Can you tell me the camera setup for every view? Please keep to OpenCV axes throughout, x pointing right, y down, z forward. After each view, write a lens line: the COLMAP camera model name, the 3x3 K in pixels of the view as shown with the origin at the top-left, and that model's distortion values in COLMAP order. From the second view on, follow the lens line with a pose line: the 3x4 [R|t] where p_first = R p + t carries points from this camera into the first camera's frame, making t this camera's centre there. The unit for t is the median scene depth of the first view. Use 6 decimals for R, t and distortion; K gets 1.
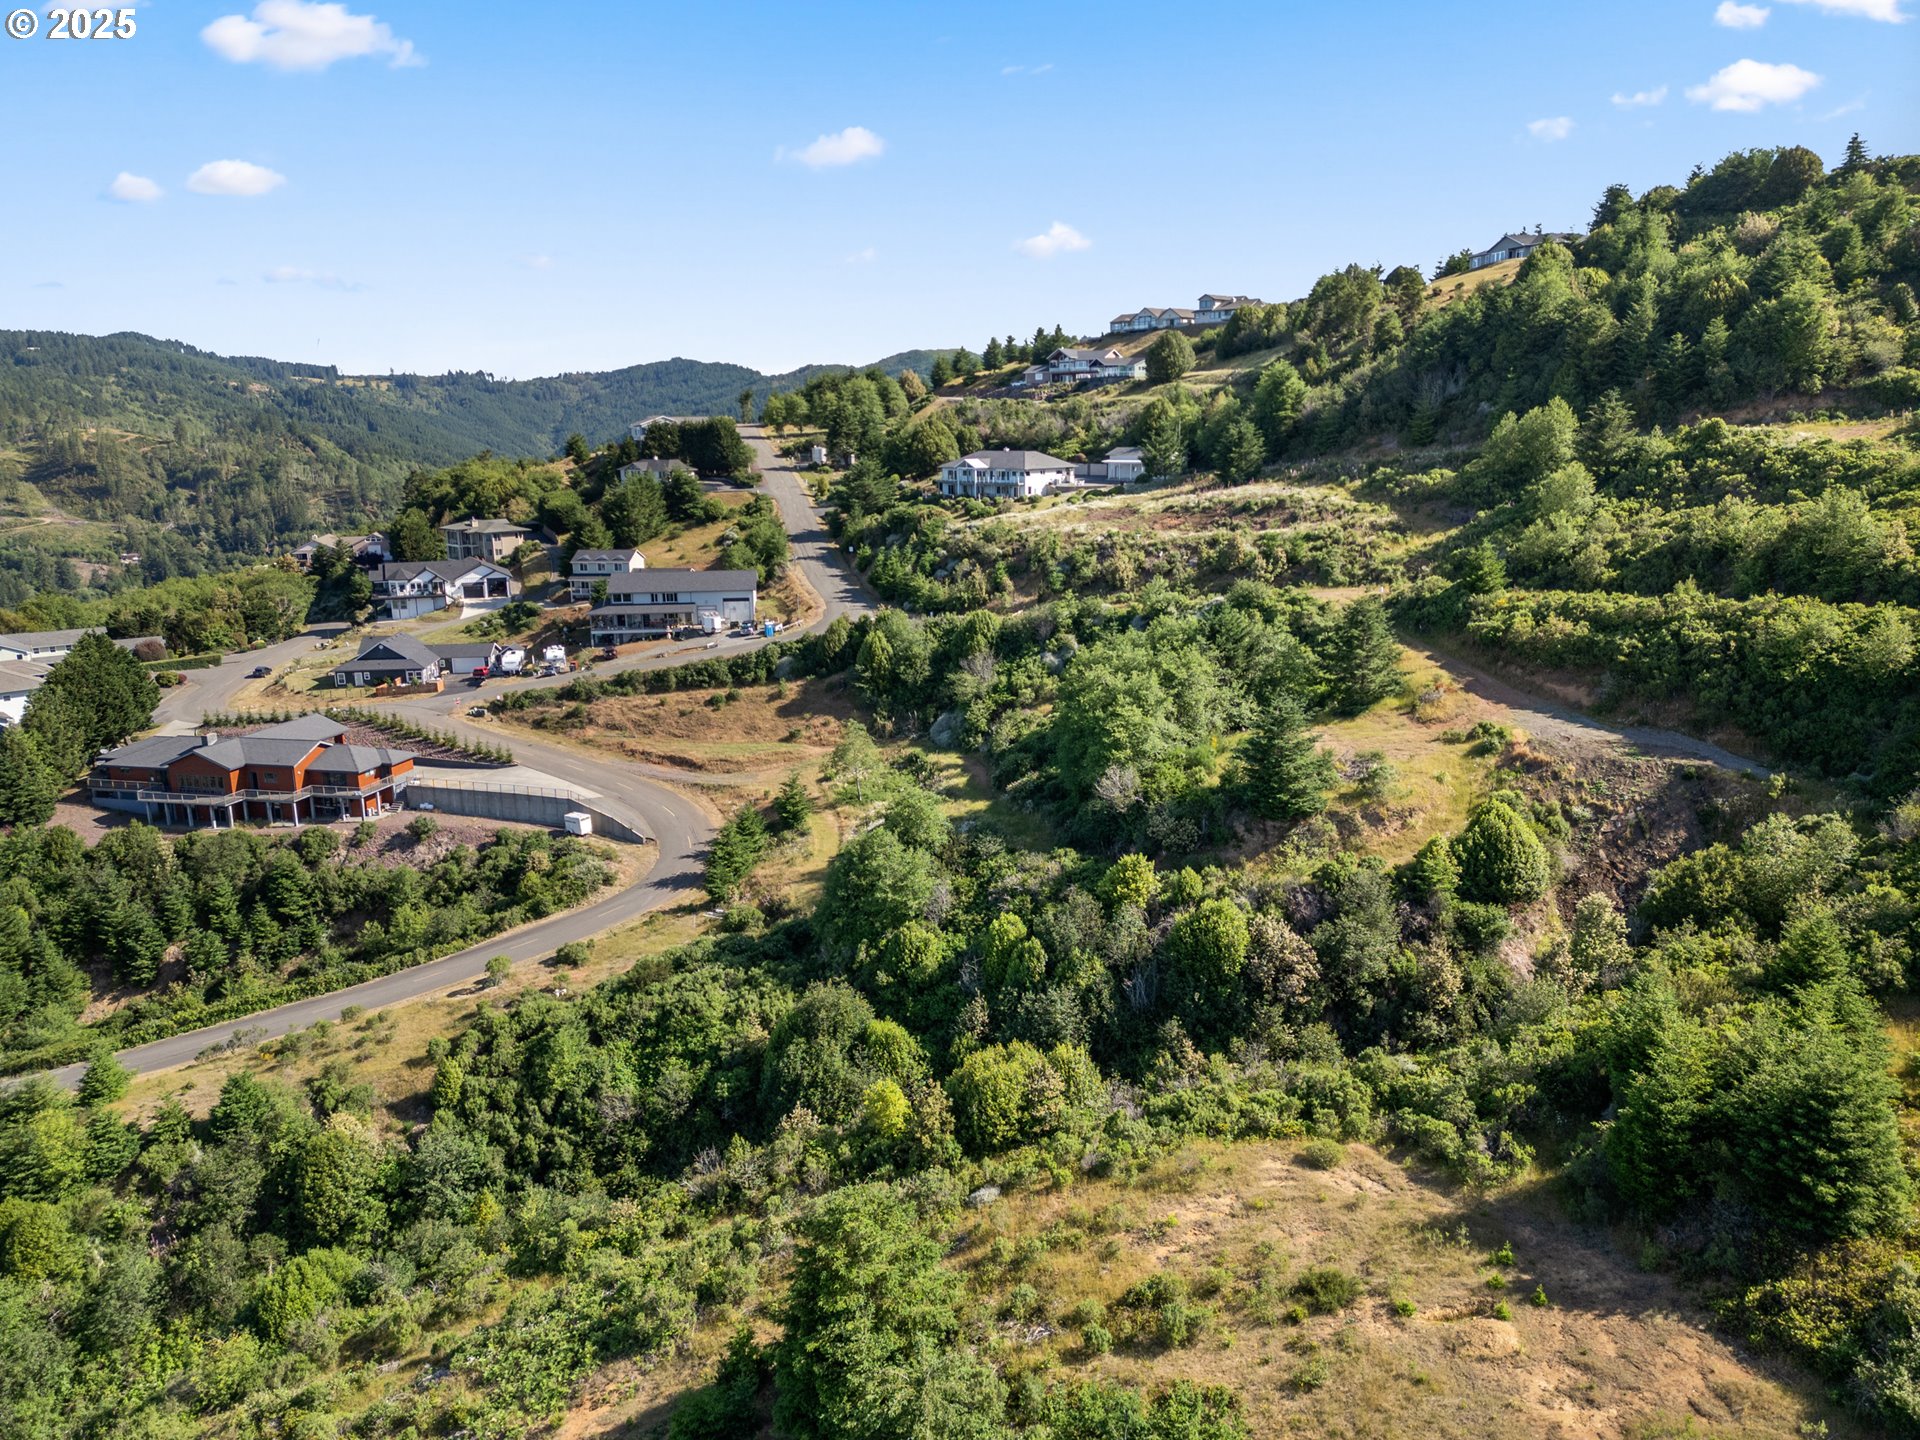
lens RADIAL K [[1328.3, 0, 960.0], [0, 1328.3, 720.0], [0, 0, 1]] dist [0.062681, -0.054038]
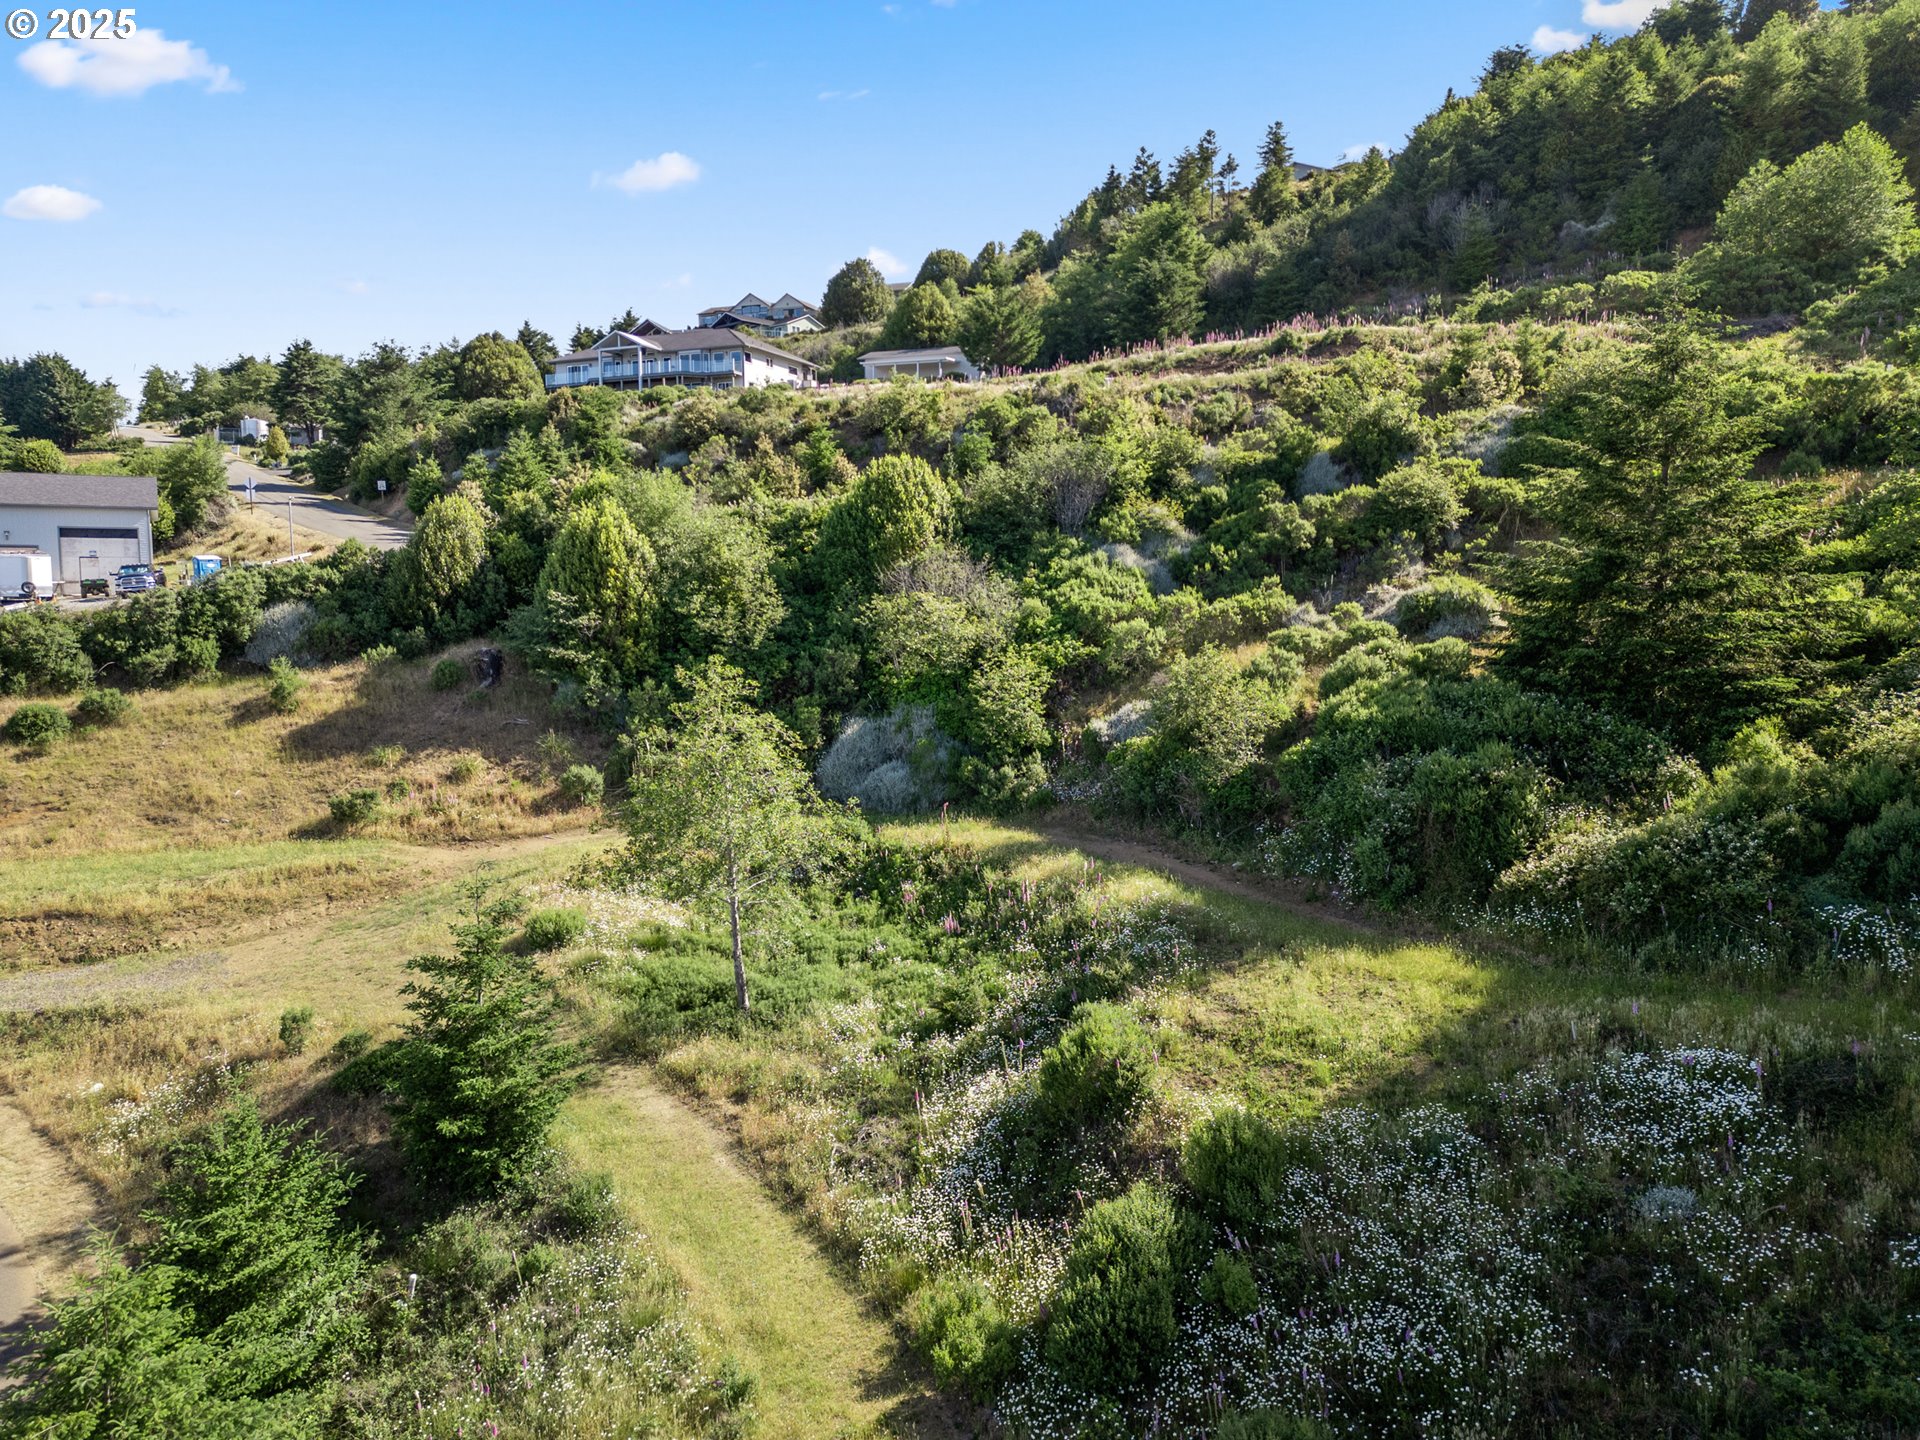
lens RADIAL K [[1328.3, 0, 960.0], [0, 1328.3, 720.0], [0, 0, 1]] dist [0.062681, -0.054038]
pose [[0.914661, -0.024880, 0.403455, -0.119535], [0.078522, 0.990027, -0.116963, 0.035606], [-0.396521, 0.138661, 0.907493, 0.668683]]
